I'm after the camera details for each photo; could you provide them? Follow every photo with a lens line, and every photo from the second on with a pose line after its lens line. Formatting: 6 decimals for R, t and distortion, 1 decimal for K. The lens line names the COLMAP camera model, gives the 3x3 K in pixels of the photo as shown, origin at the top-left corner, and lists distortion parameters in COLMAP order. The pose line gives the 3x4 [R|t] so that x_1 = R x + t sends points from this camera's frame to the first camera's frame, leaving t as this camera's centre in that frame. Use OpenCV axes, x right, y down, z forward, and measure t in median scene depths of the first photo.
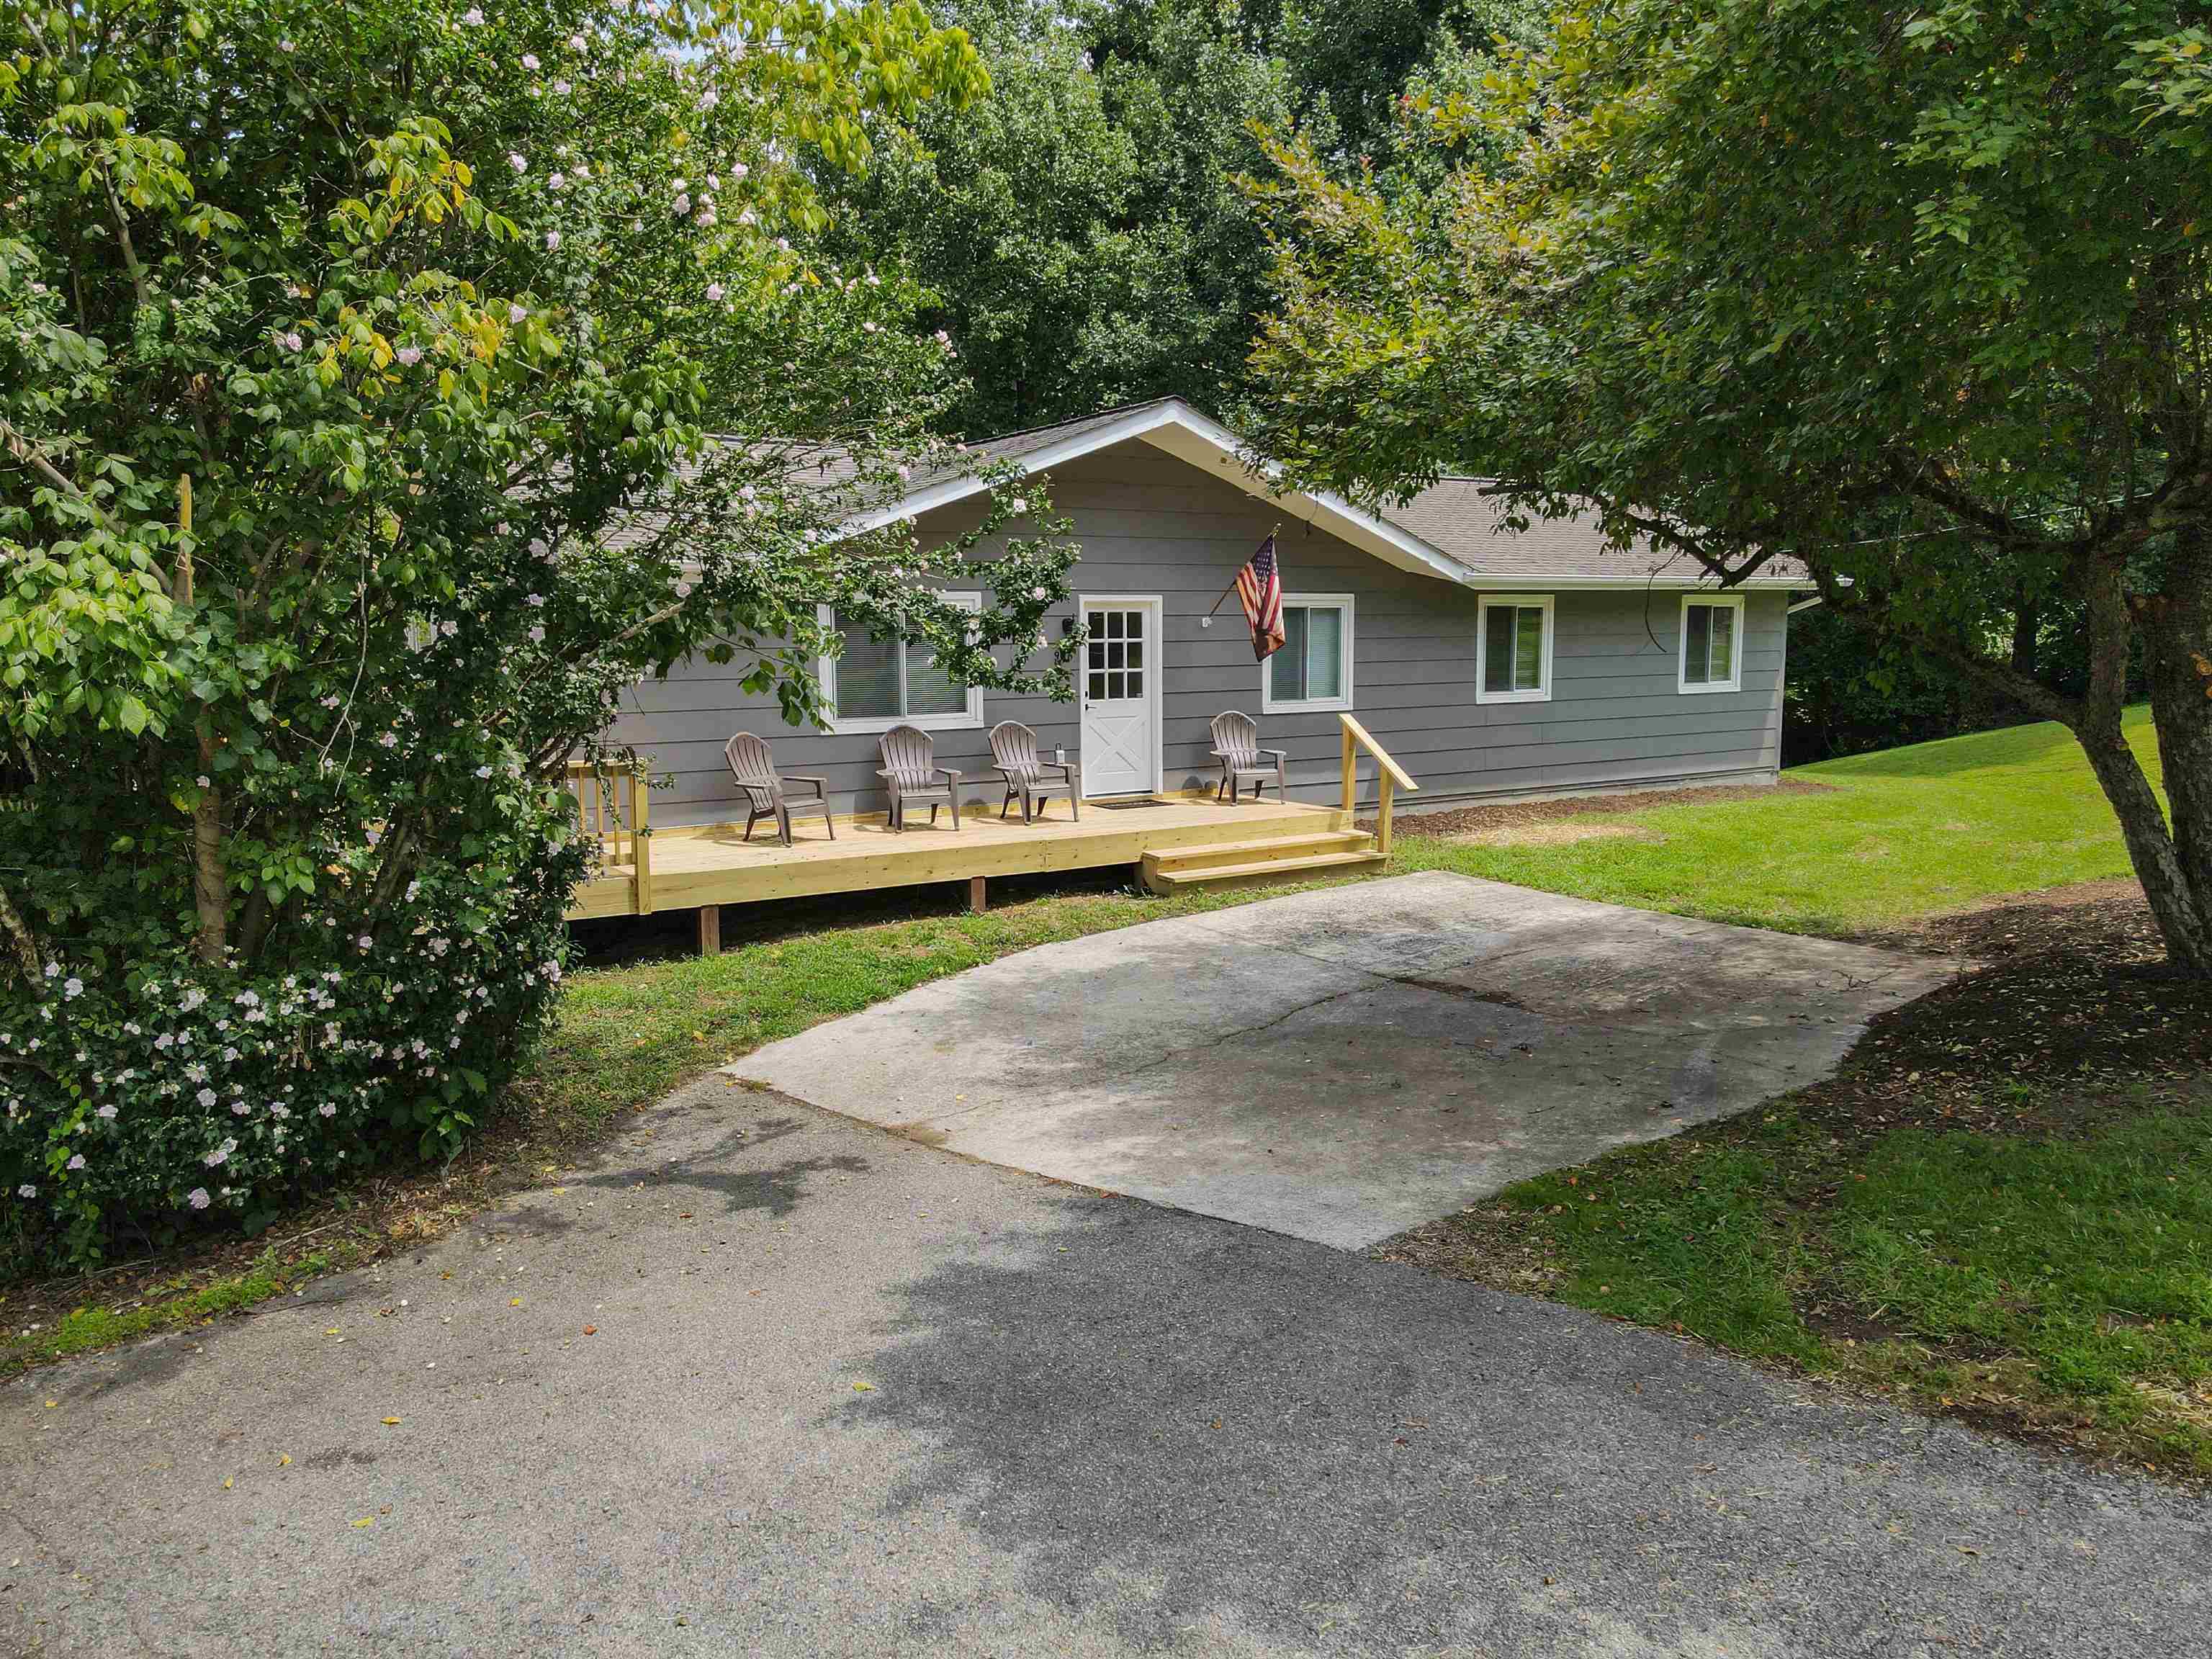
lens RADIAL K [[1602.7, 0, 1106.0], [0, 1602.7, 829.5], [0, 0, 1]] dist [0.011957, 0.013856]
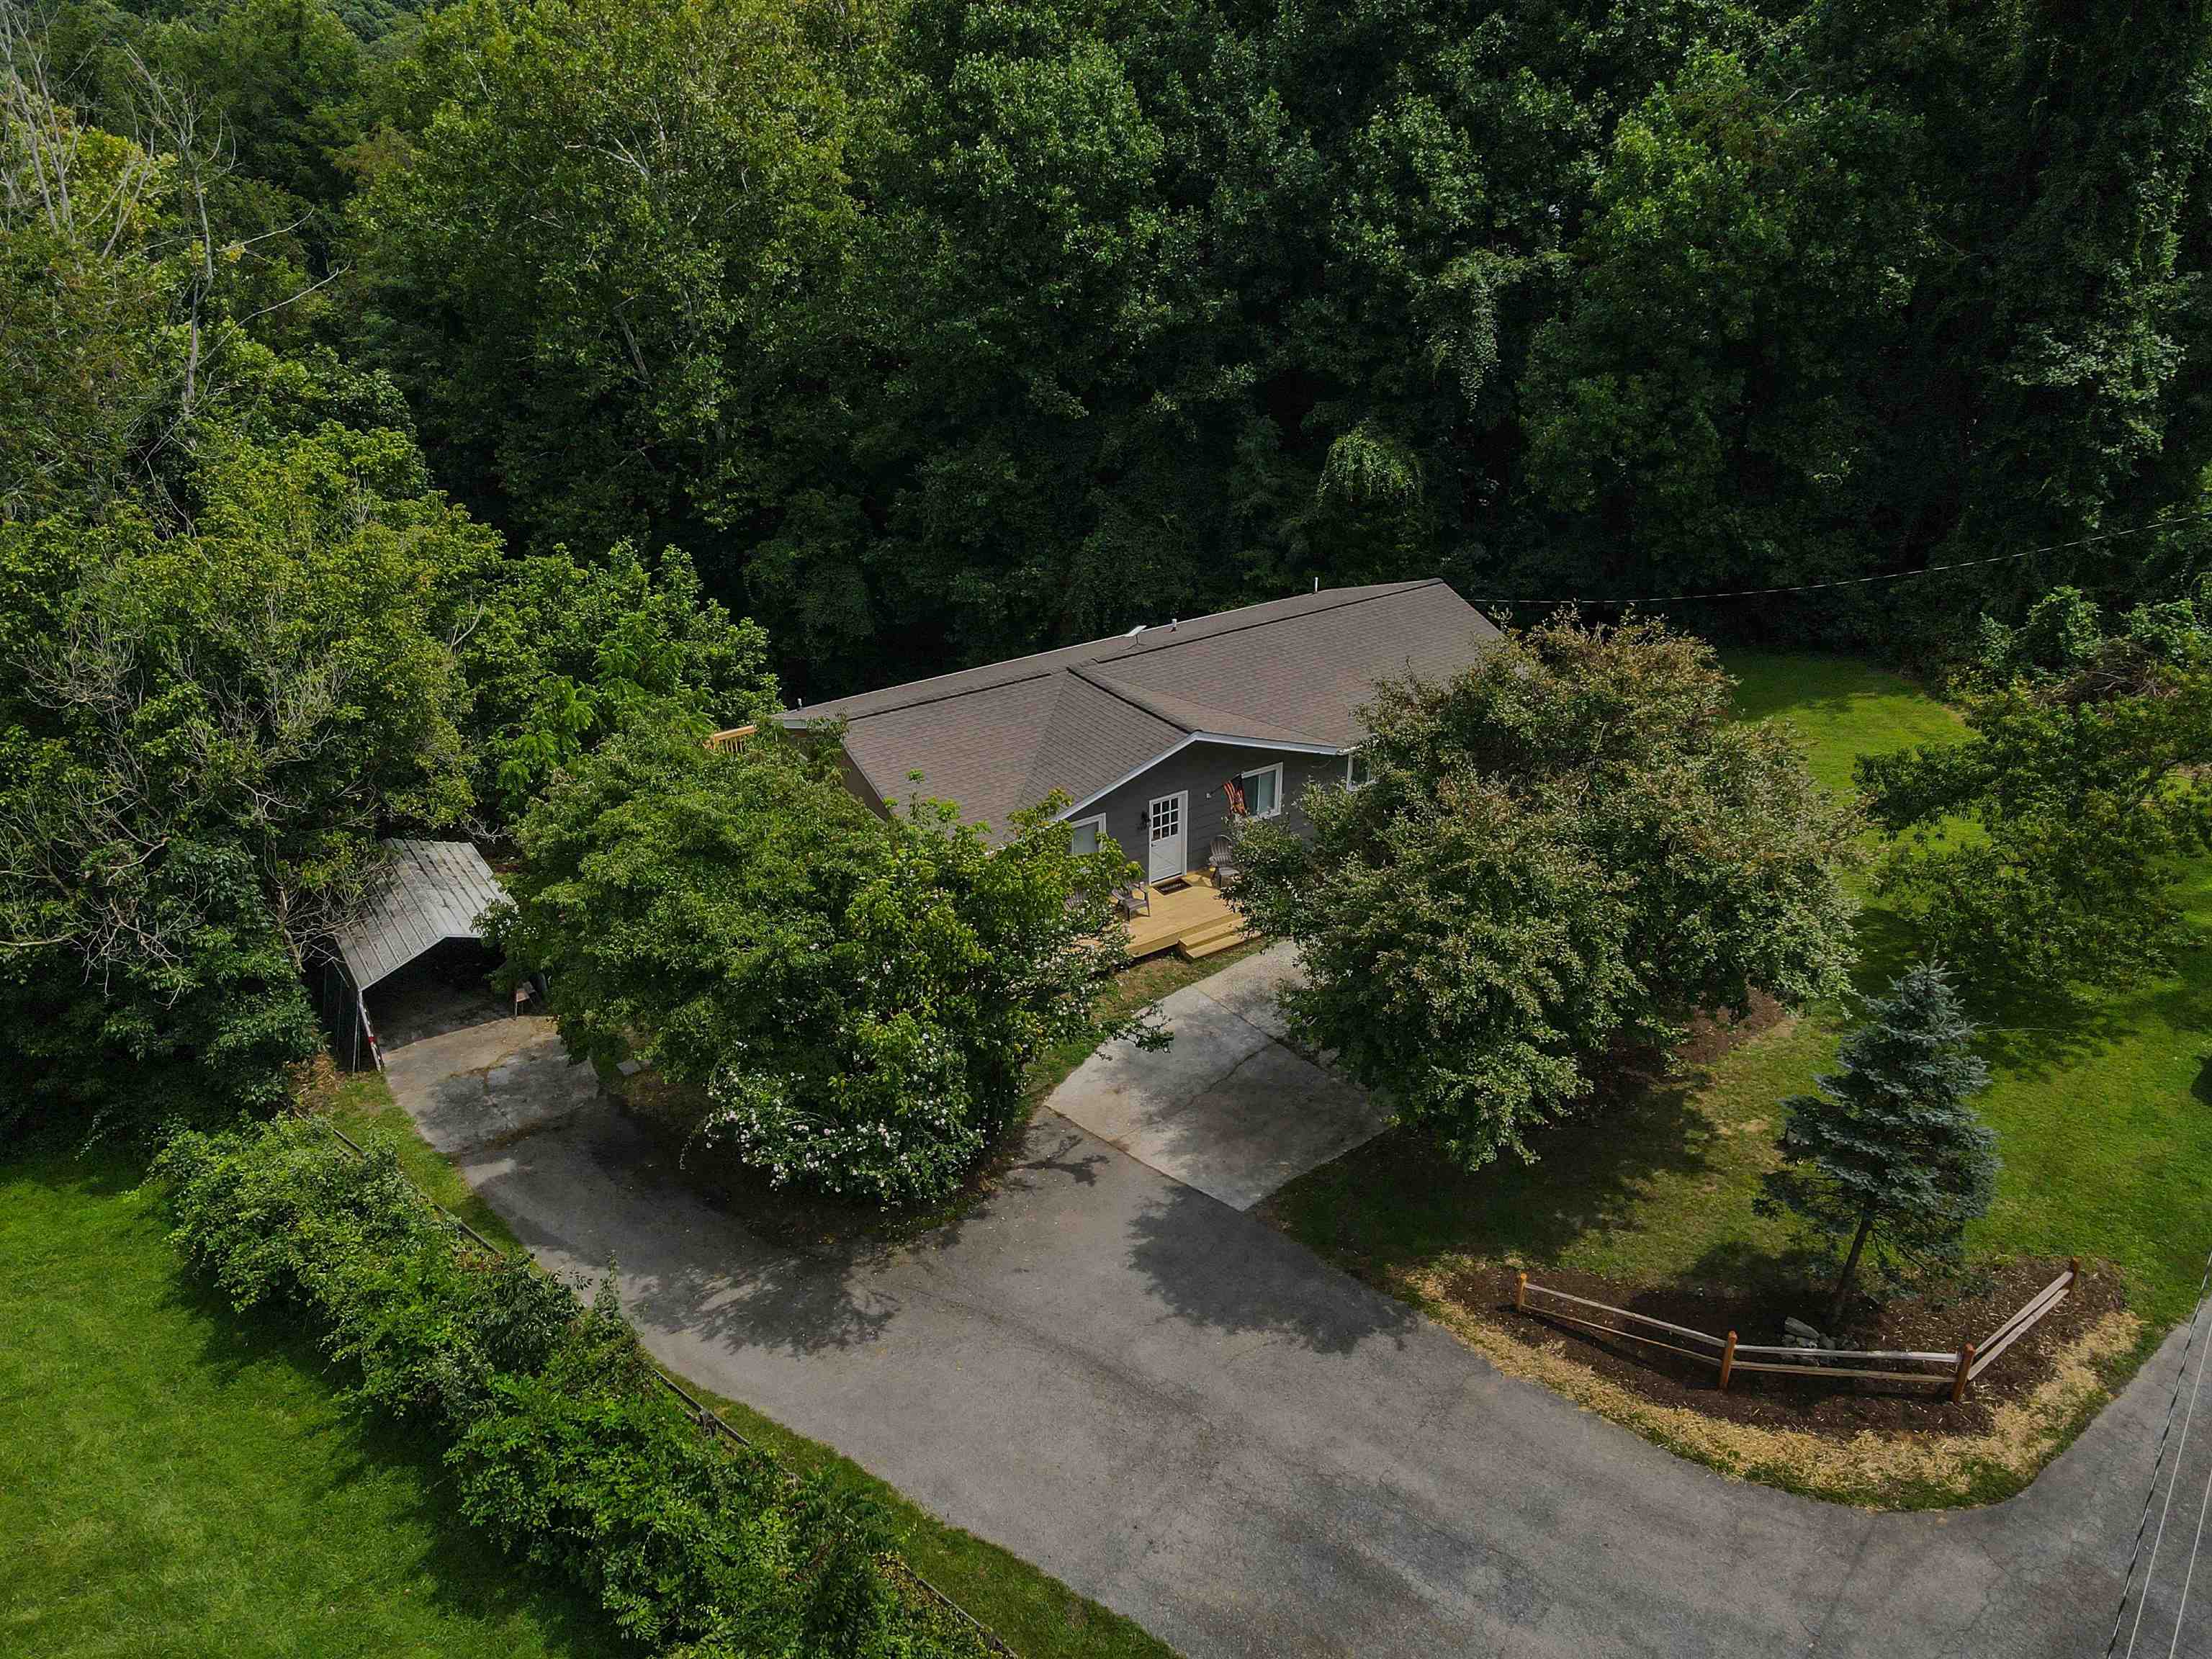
lens RADIAL K [[1602.7, 0, 1106.0], [0, 1602.7, 829.5], [0, 0, 1]] dist [0.011957, 0.013856]
pose [[0.999962, 0.002771, 0.008316, -0.153038], [-0.005302, 0.946700, 0.322072, -1.320753], [-0.006980, -0.322103, 0.946679, -1.703727]]
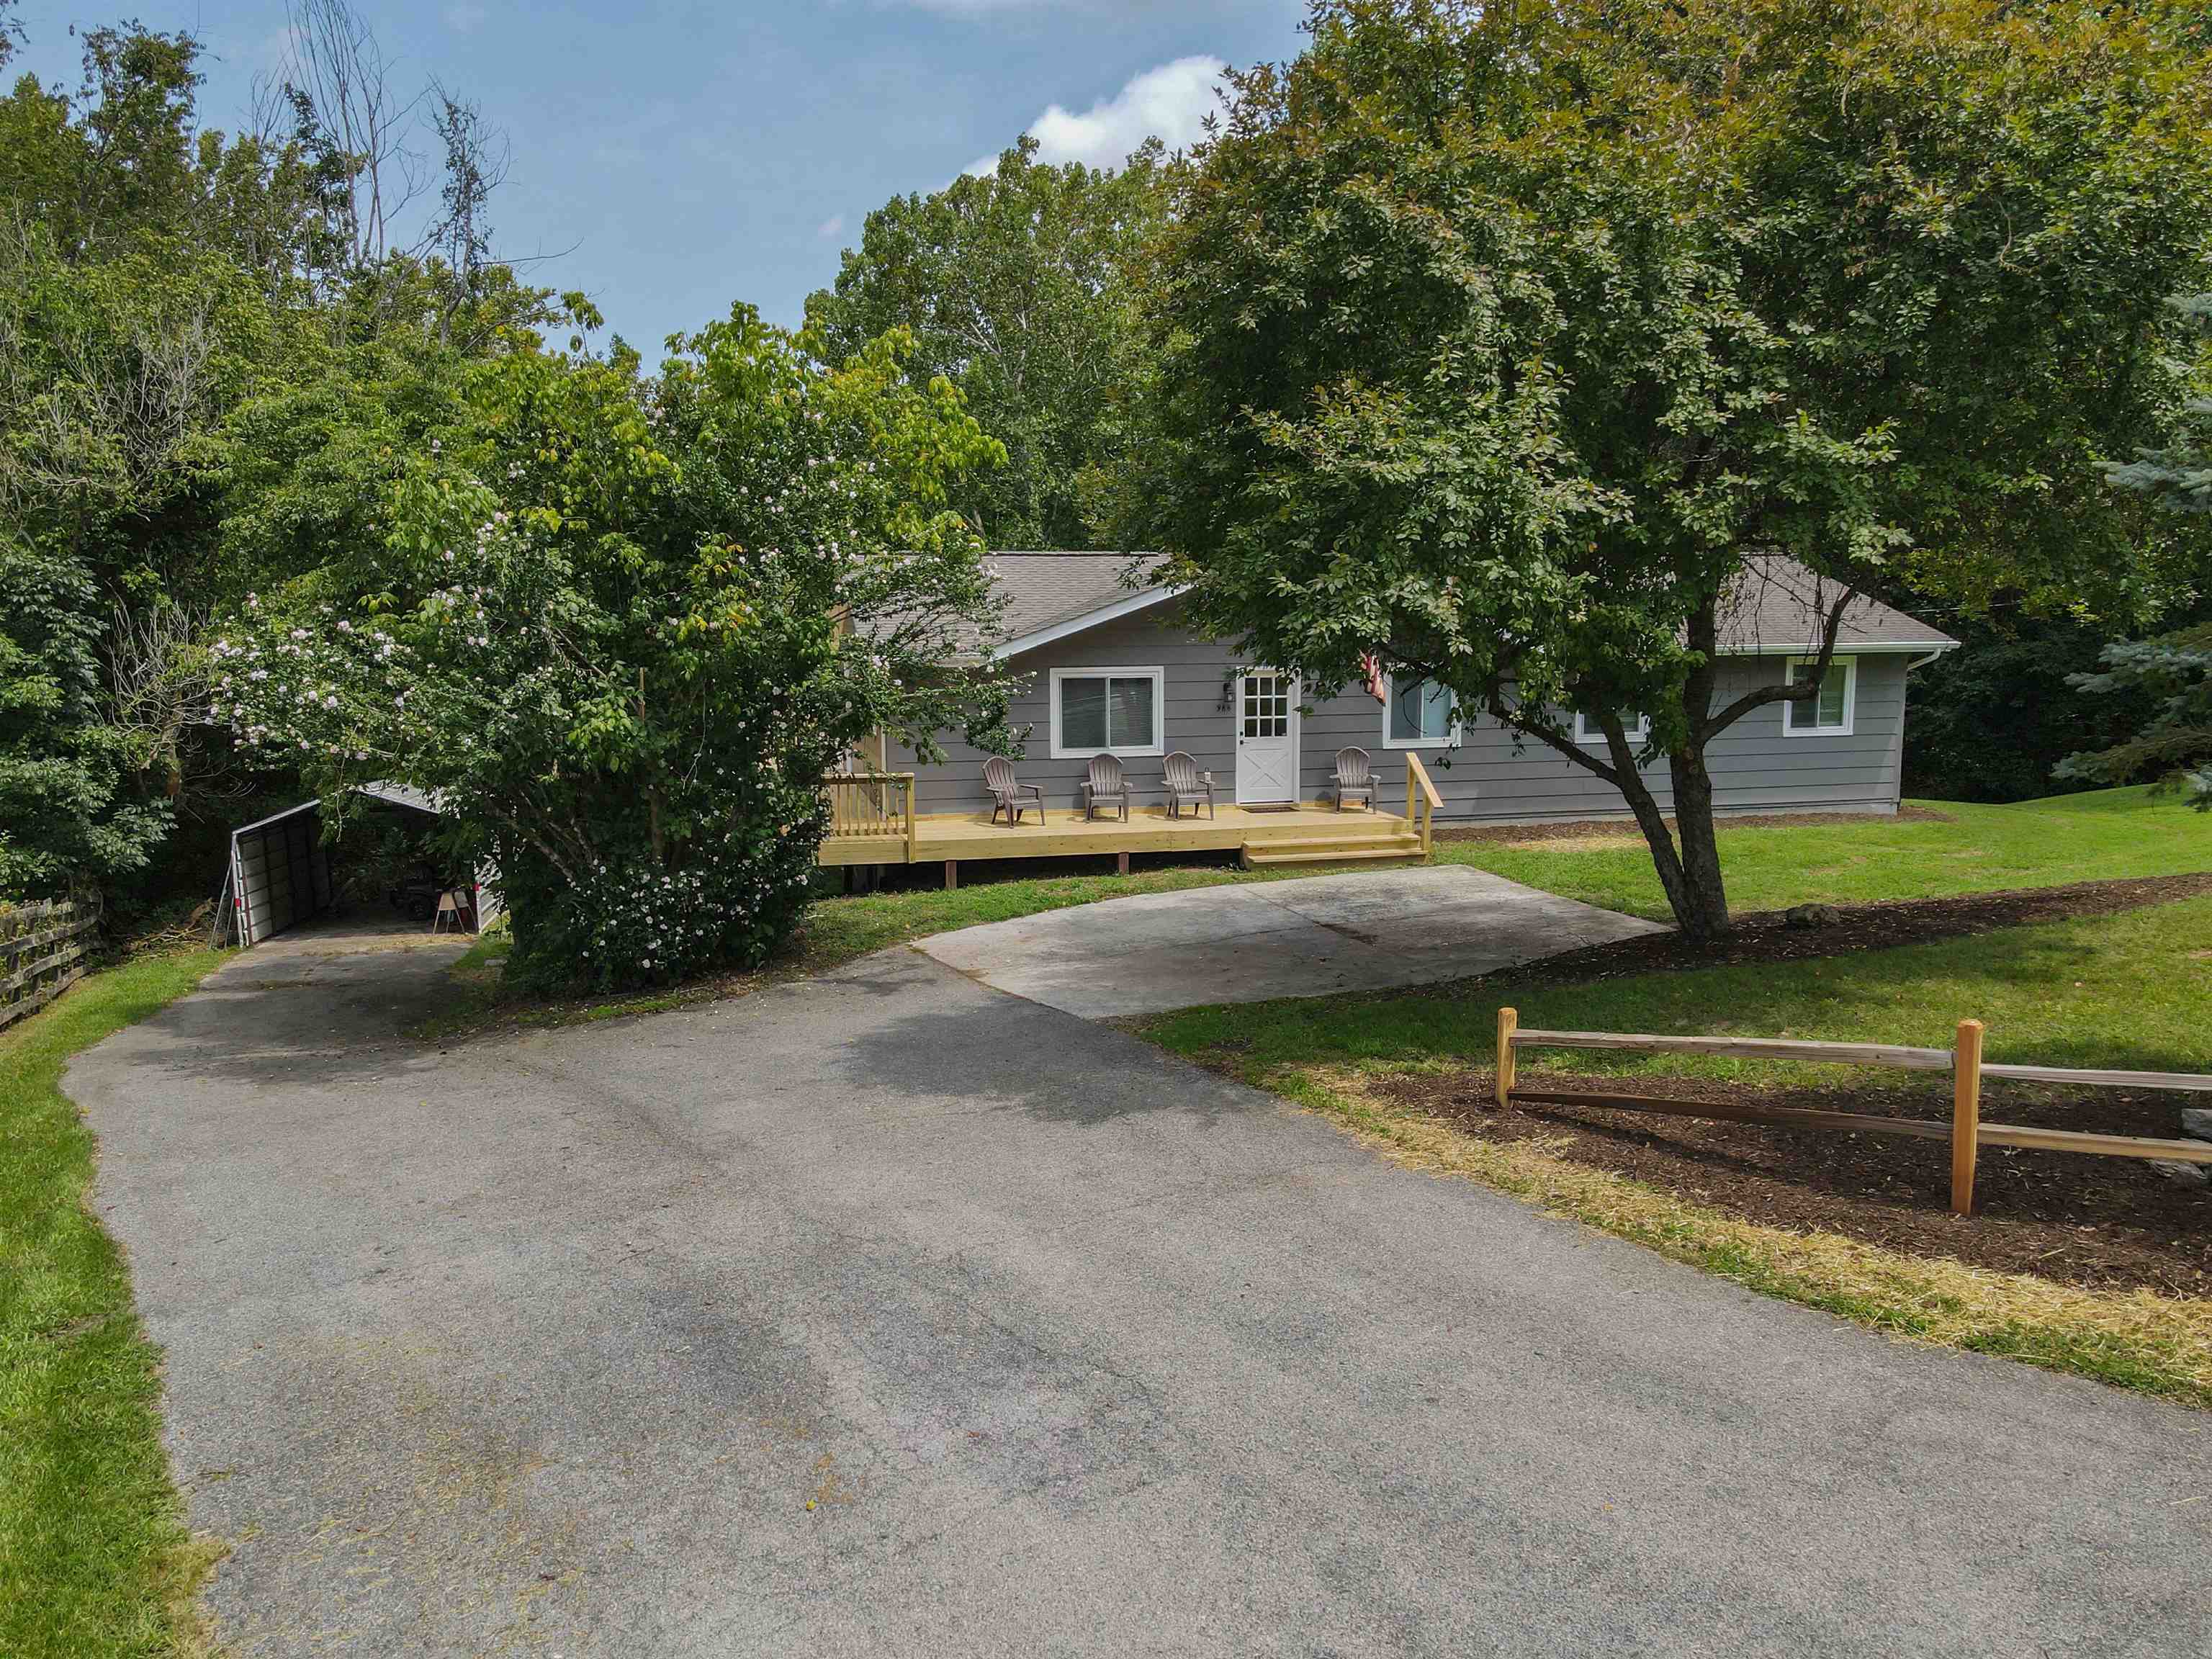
lens RADIAL K [[1602.7, 0, 1106.0], [0, 1602.7, 829.5], [0, 0, 1]] dist [0.011957, 0.013856]
pose [[0.943537, 0.041799, -0.328620, 0.599584], [-0.040266, 0.999123, 0.011470, -0.014835], [0.328812, 0.002410, 0.944392, -0.714810]]
